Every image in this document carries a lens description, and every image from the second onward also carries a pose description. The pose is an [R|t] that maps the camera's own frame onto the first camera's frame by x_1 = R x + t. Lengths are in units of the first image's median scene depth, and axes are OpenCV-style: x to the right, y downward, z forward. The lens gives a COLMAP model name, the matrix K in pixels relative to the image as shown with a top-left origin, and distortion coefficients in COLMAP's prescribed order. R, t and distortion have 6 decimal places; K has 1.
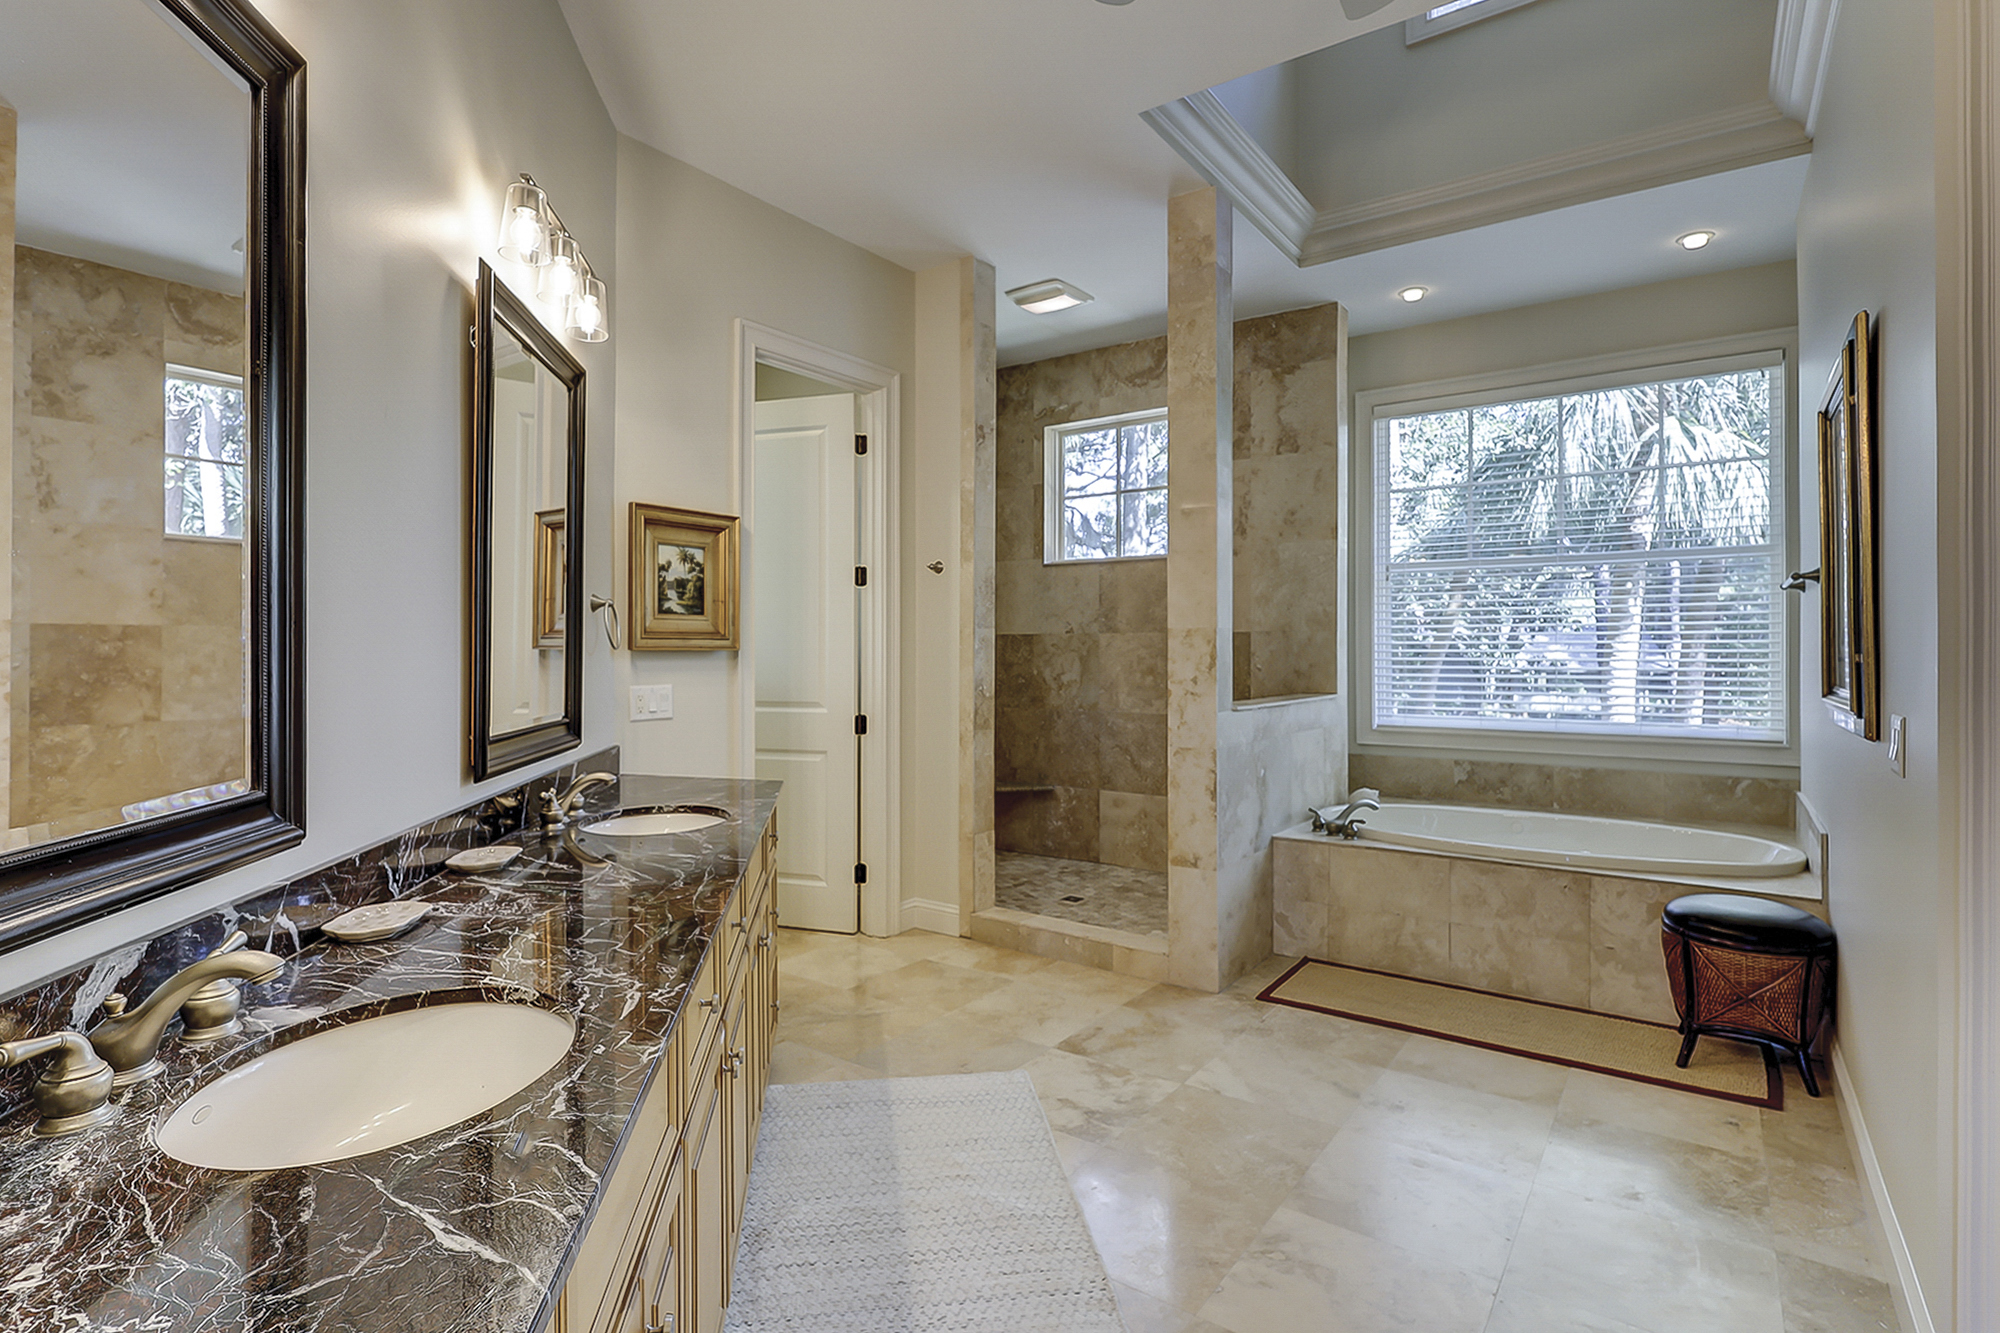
lens RADIAL K [[973.9, 0, 1009.3], [0, 973.9, 647.7], [0, 0, 1]] dist [-0.004050, 0.001954]
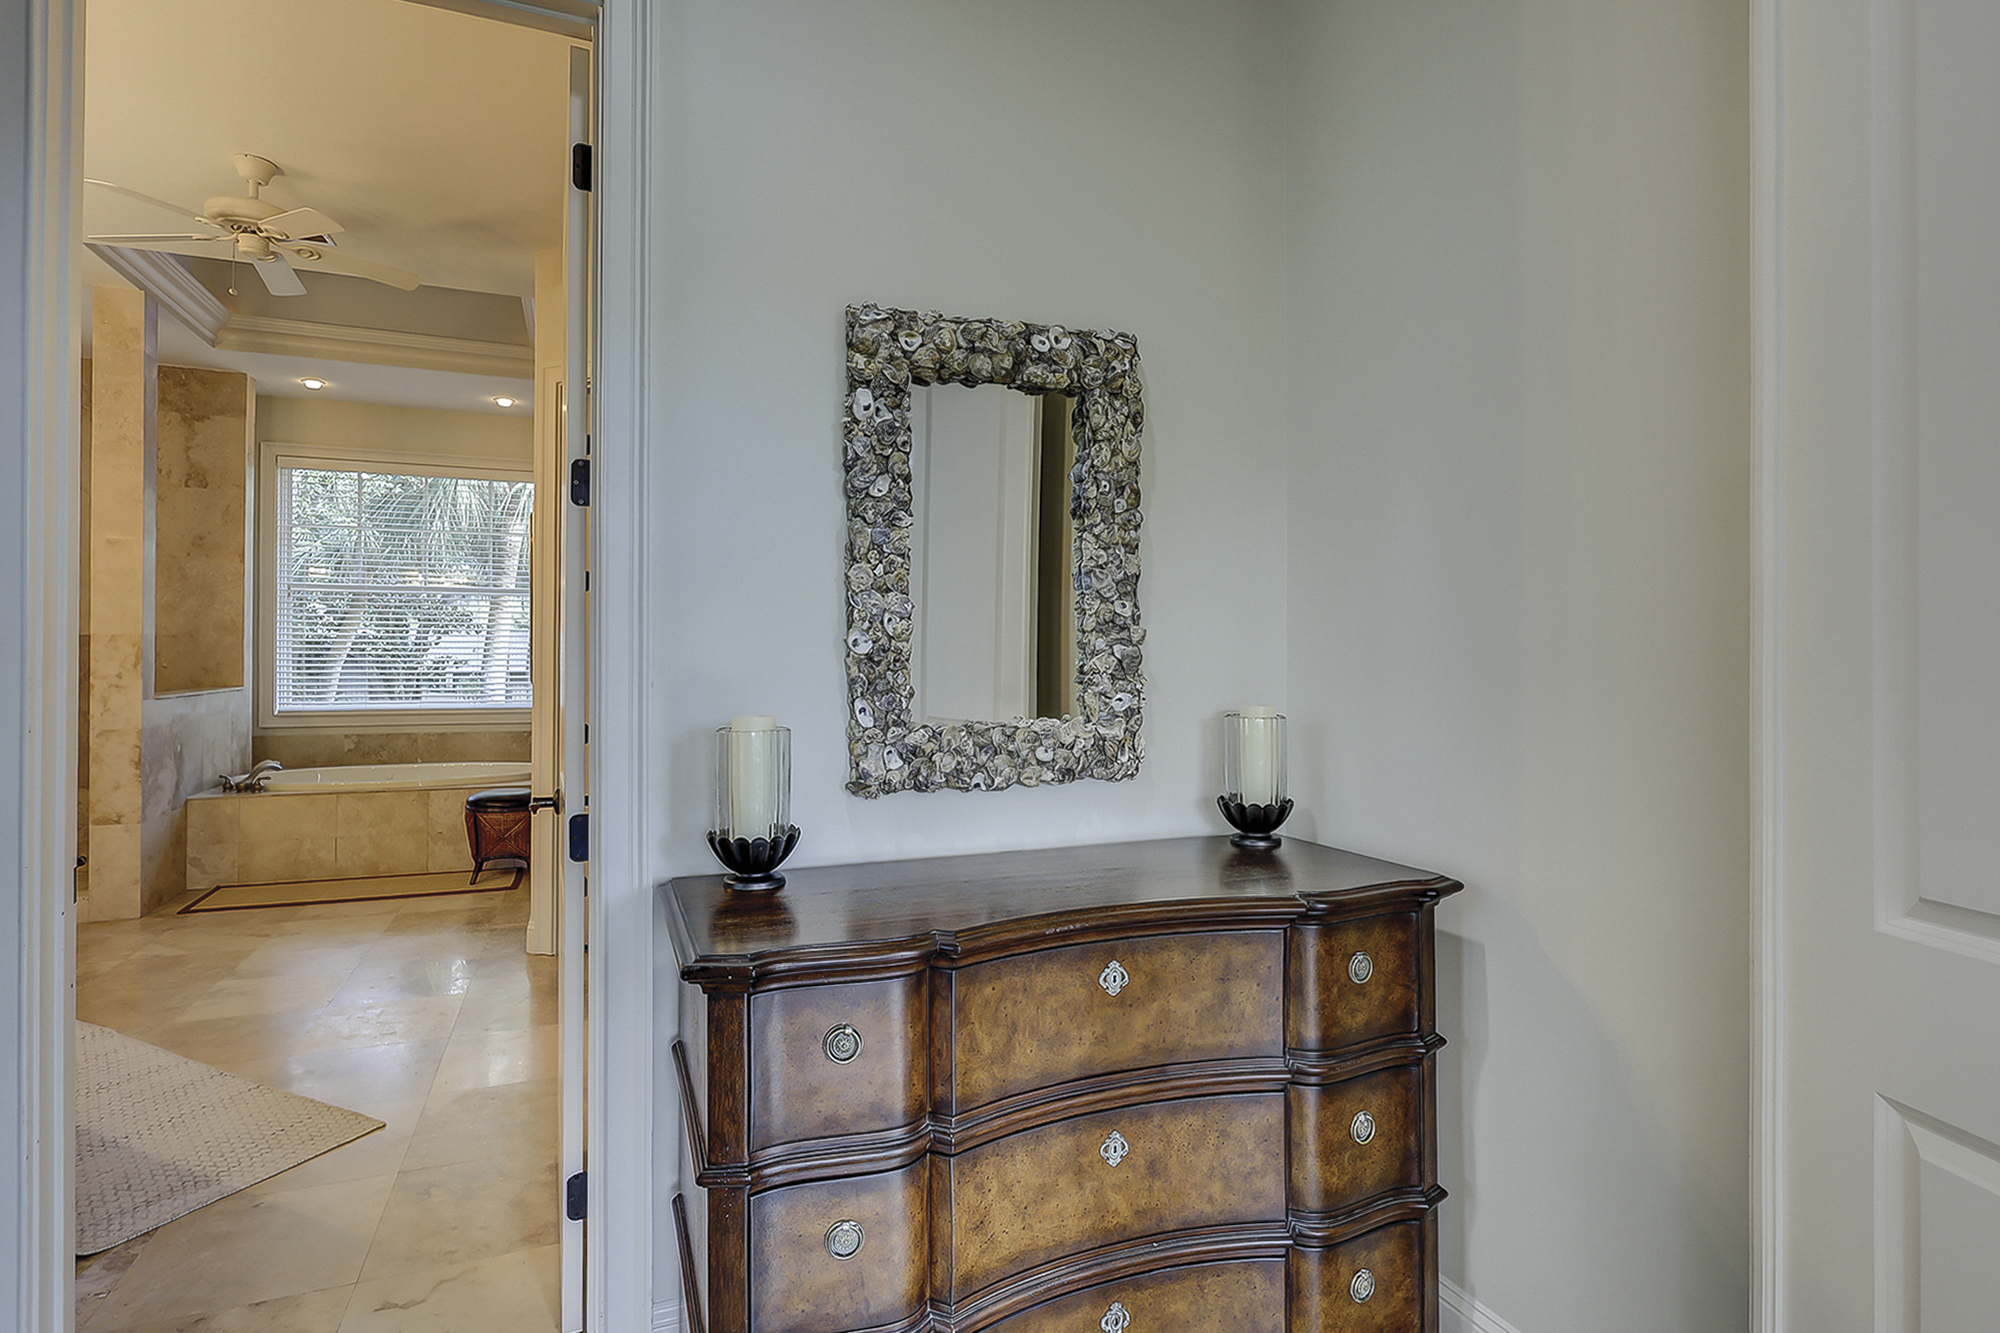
lens RADIAL K [[973.9, 0, 949.7], [0, 973.9, 643.3], [0, 0, 1]] dist [-0.004050, 0.001954]
pose [[0.562835, 0.007799, 0.826532, -0.185173], [-0.004030, 0.999969, -0.006691, -0.003451], [-0.826559, 0.000435, 0.562849, -0.453224]]
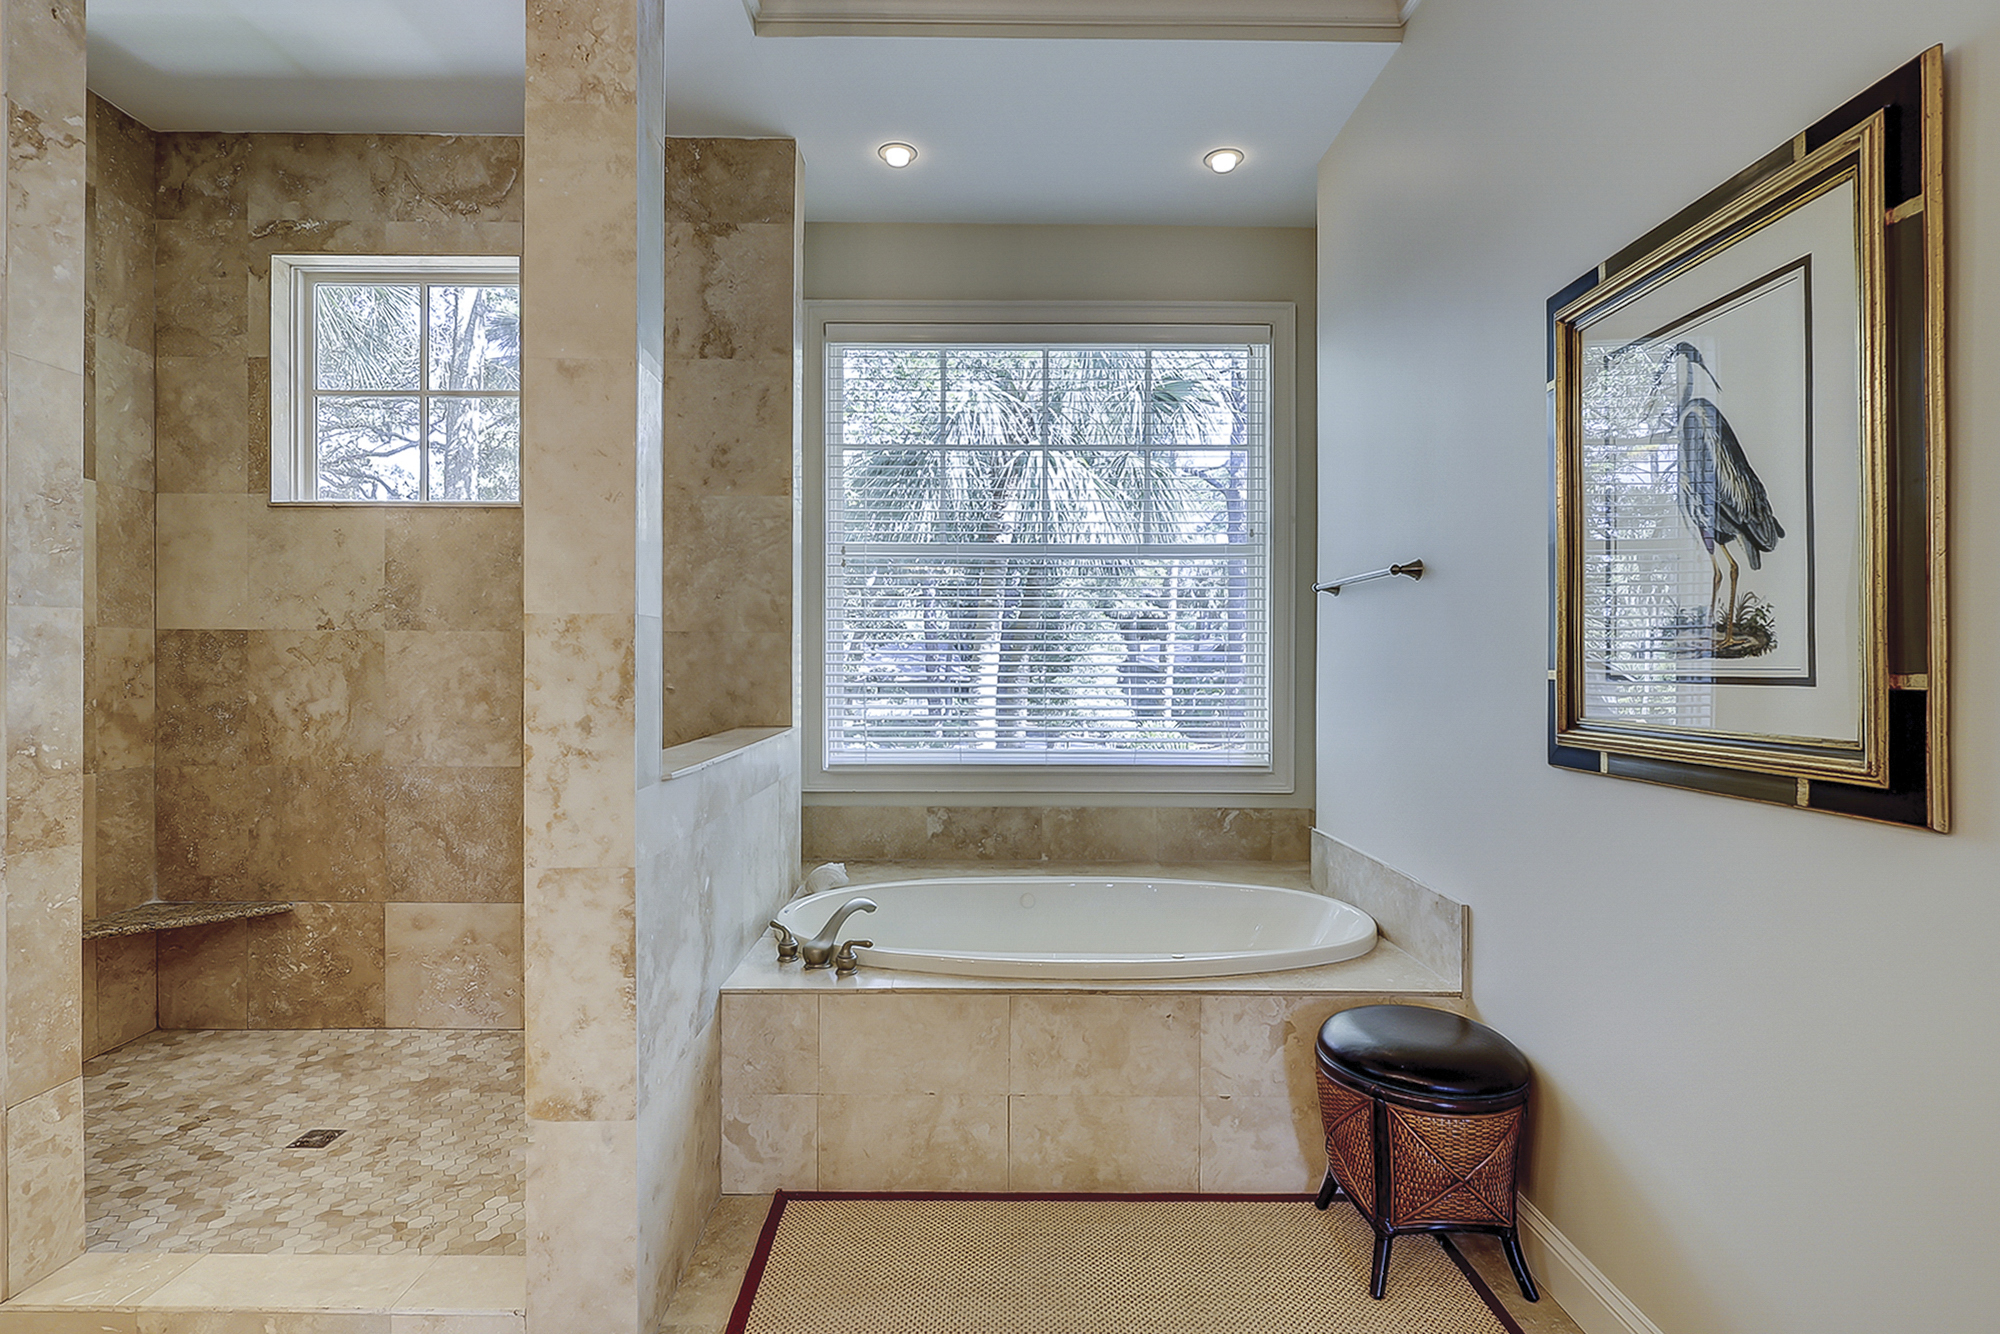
lens RADIAL K [[973.9, 0, 972.4], [0, 973.9, 667.7], [0, 0, 1]] dist [-0.004050, 0.001954]
pose [[0.819743, -0.000417, 0.572731, 0.055226], [-0.005355, 0.999950, 0.008393, 0.000662], [-0.572706, -0.009947, 0.819700, 0.380250]]
